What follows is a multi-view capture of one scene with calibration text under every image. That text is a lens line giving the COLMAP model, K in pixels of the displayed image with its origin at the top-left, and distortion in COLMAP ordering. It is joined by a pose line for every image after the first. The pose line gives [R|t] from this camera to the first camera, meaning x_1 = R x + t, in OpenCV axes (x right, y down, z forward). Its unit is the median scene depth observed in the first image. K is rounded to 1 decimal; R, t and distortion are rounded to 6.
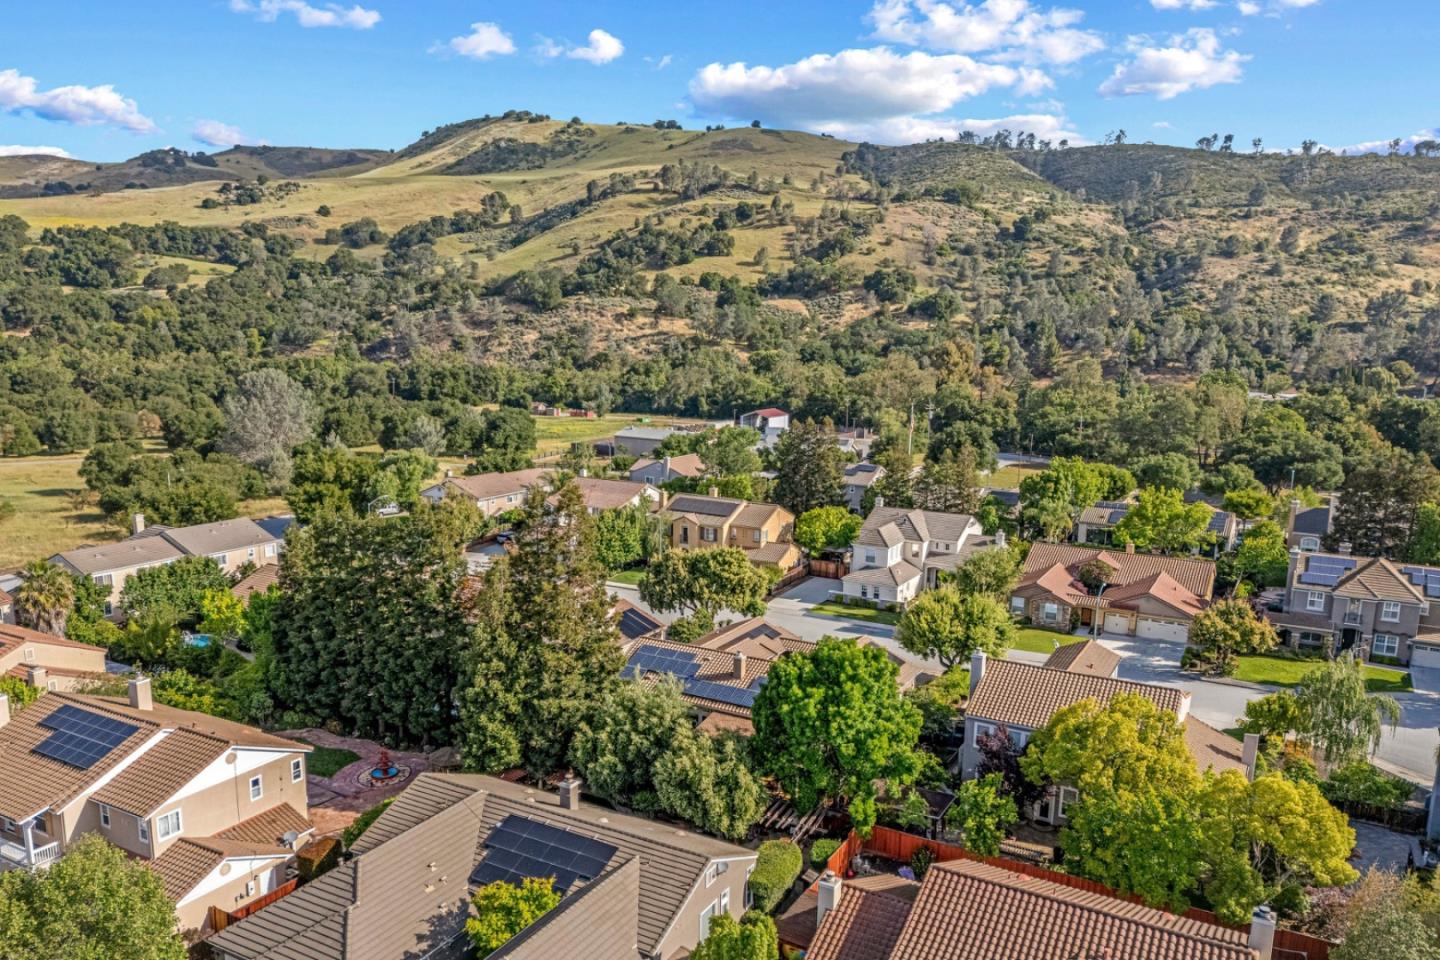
lens RADIAL K [[1053.8, 0, 719.1], [0, 1053.8, 543.9], [0, 0, 1]] dist [0.075115, -0.074805]
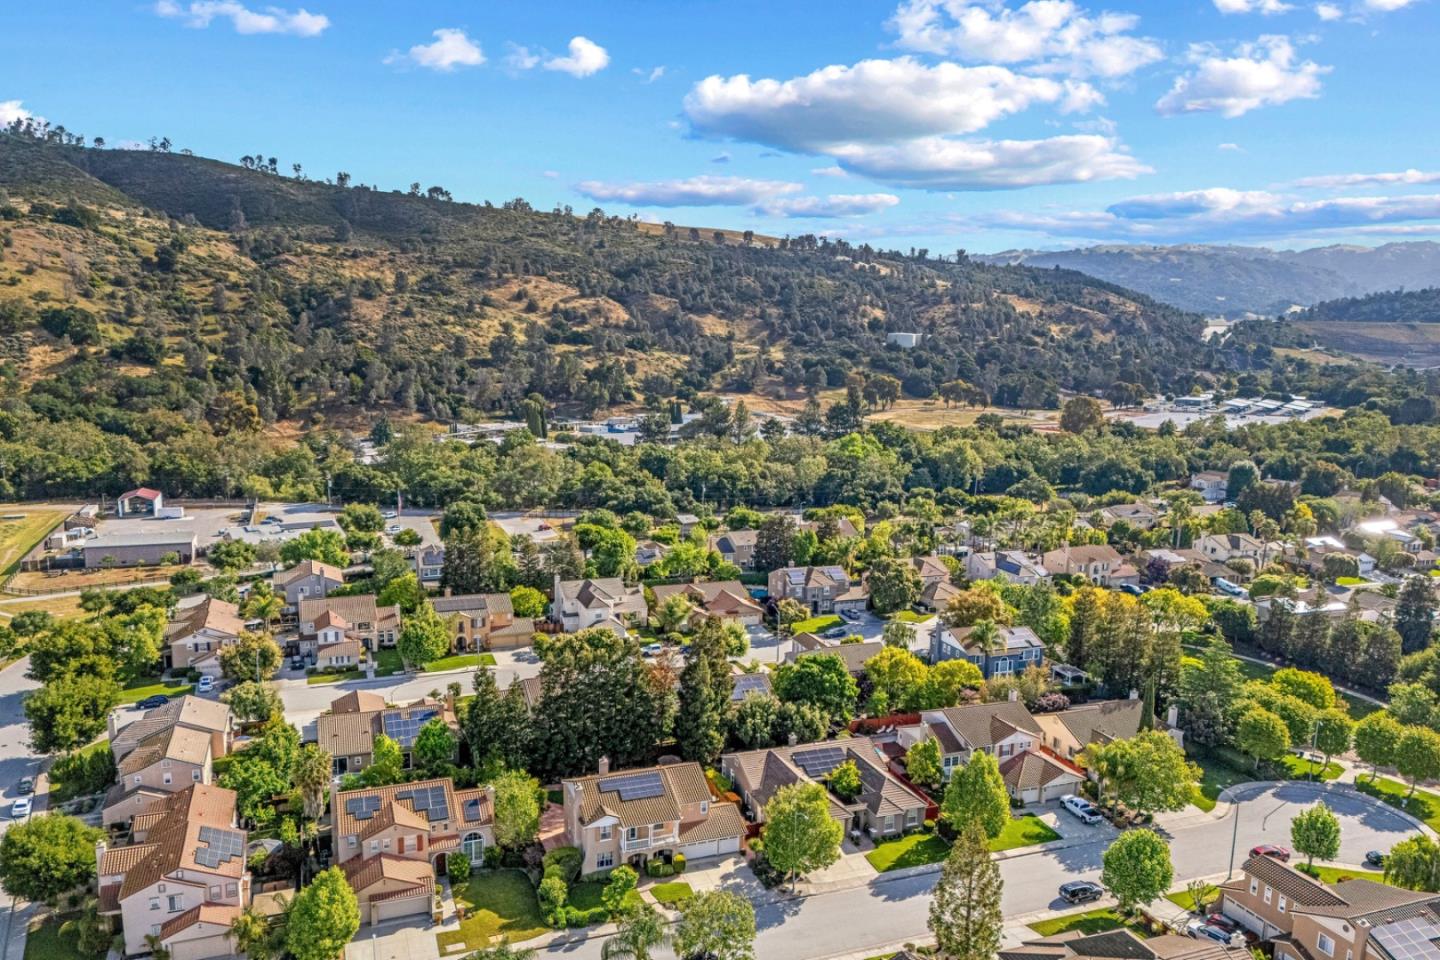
lens RADIAL K [[1053.8, 0, 719.1], [0, 1053.8, 543.9], [0, 0, 1]] dist [0.075115, -0.074805]
pose [[0.644297, -0.159653, 0.747925, -0.236386], [0.147181, 0.985571, 0.083593, -0.051449], [-0.750479, 0.056221, 0.658498, -0.057809]]
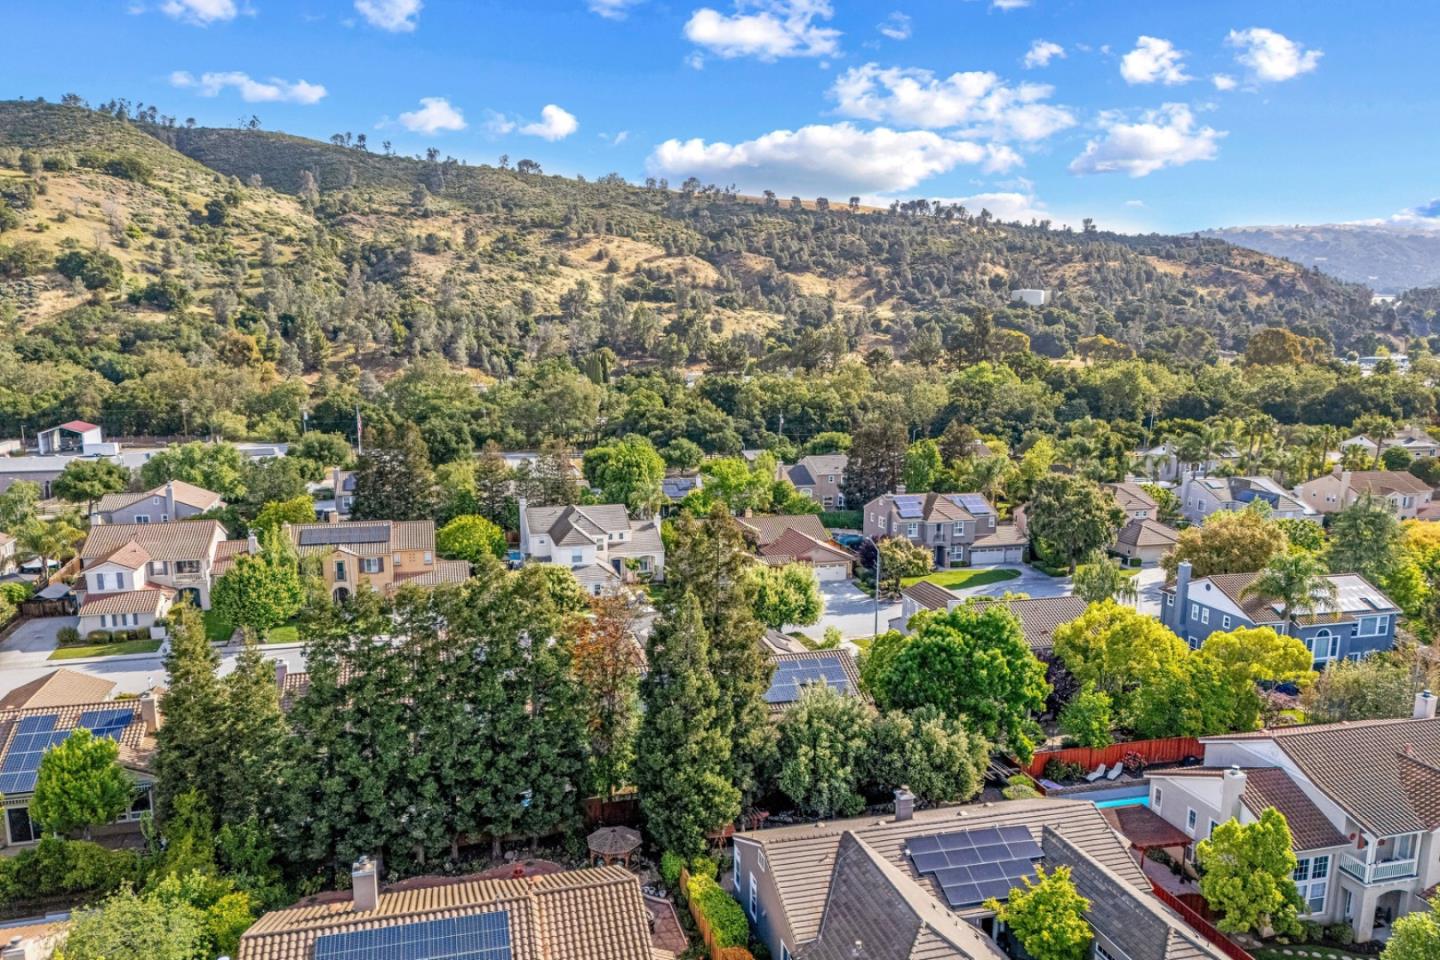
lens RADIAL K [[1053.8, 0, 719.1], [0, 1053.8, 543.9], [0, 0, 1]] dist [0.075115, -0.074805]
pose [[0.716524, -0.155655, 0.679974, -0.107899], [0.149744, 0.986383, 0.068003, -0.011659], [-0.681300, 0.053096, 0.730076, 0.045652]]
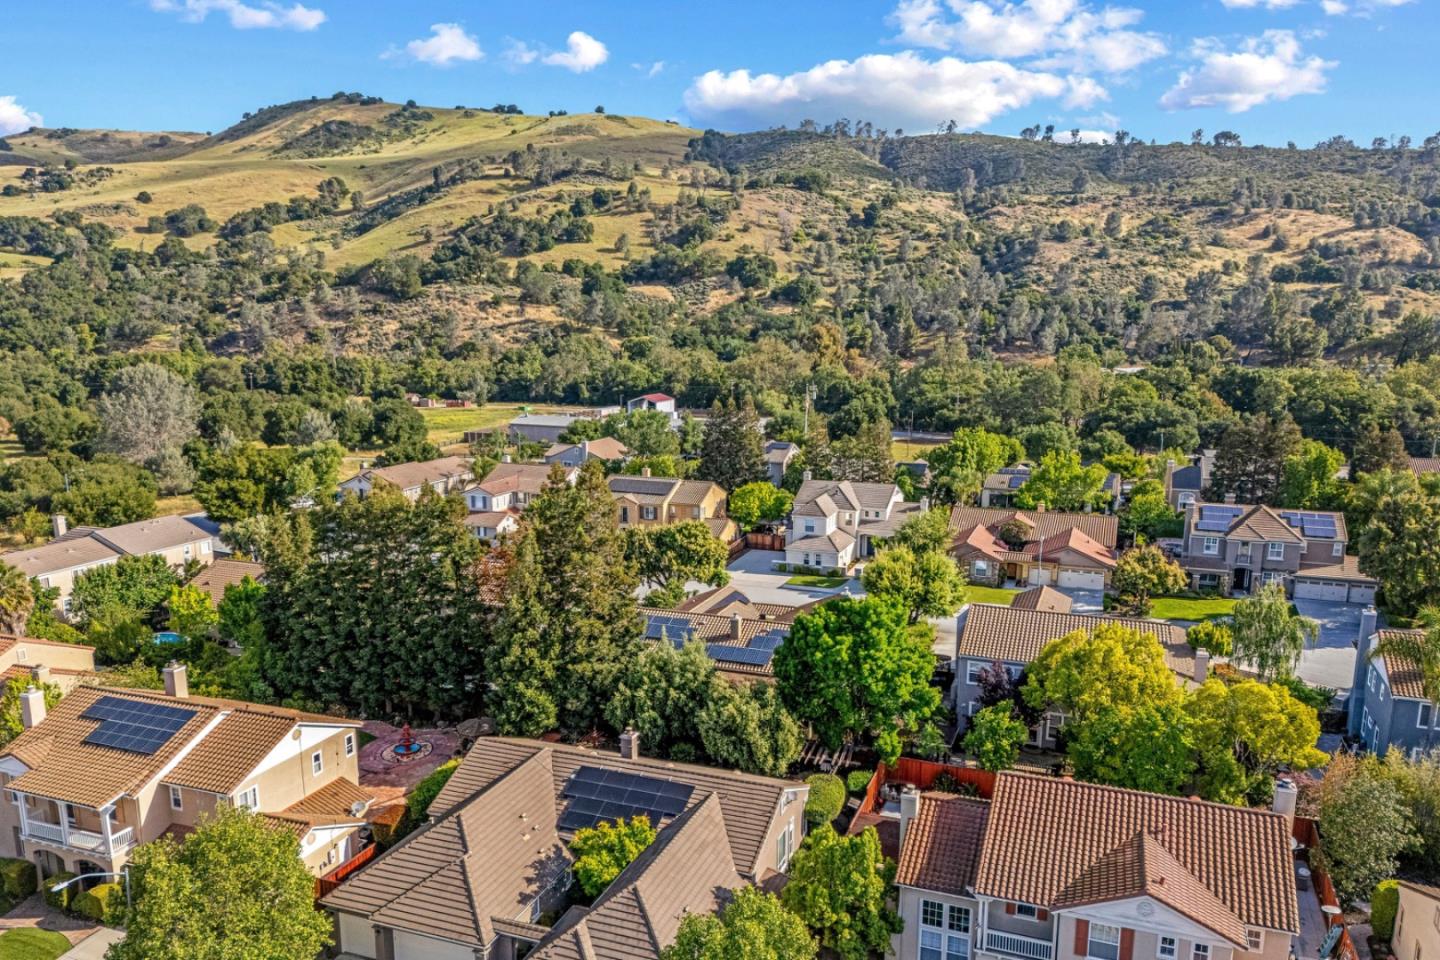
lens RADIAL K [[1053.8, 0, 719.1], [0, 1053.8, 543.9], [0, 0, 1]] dist [0.075115, -0.074805]
pose [[0.989686, -0.046776, 0.135399, -0.022410], [0.045254, 0.998873, 0.014299, 0.002608], [-0.135915, -0.008024, 0.990688, -0.008068]]
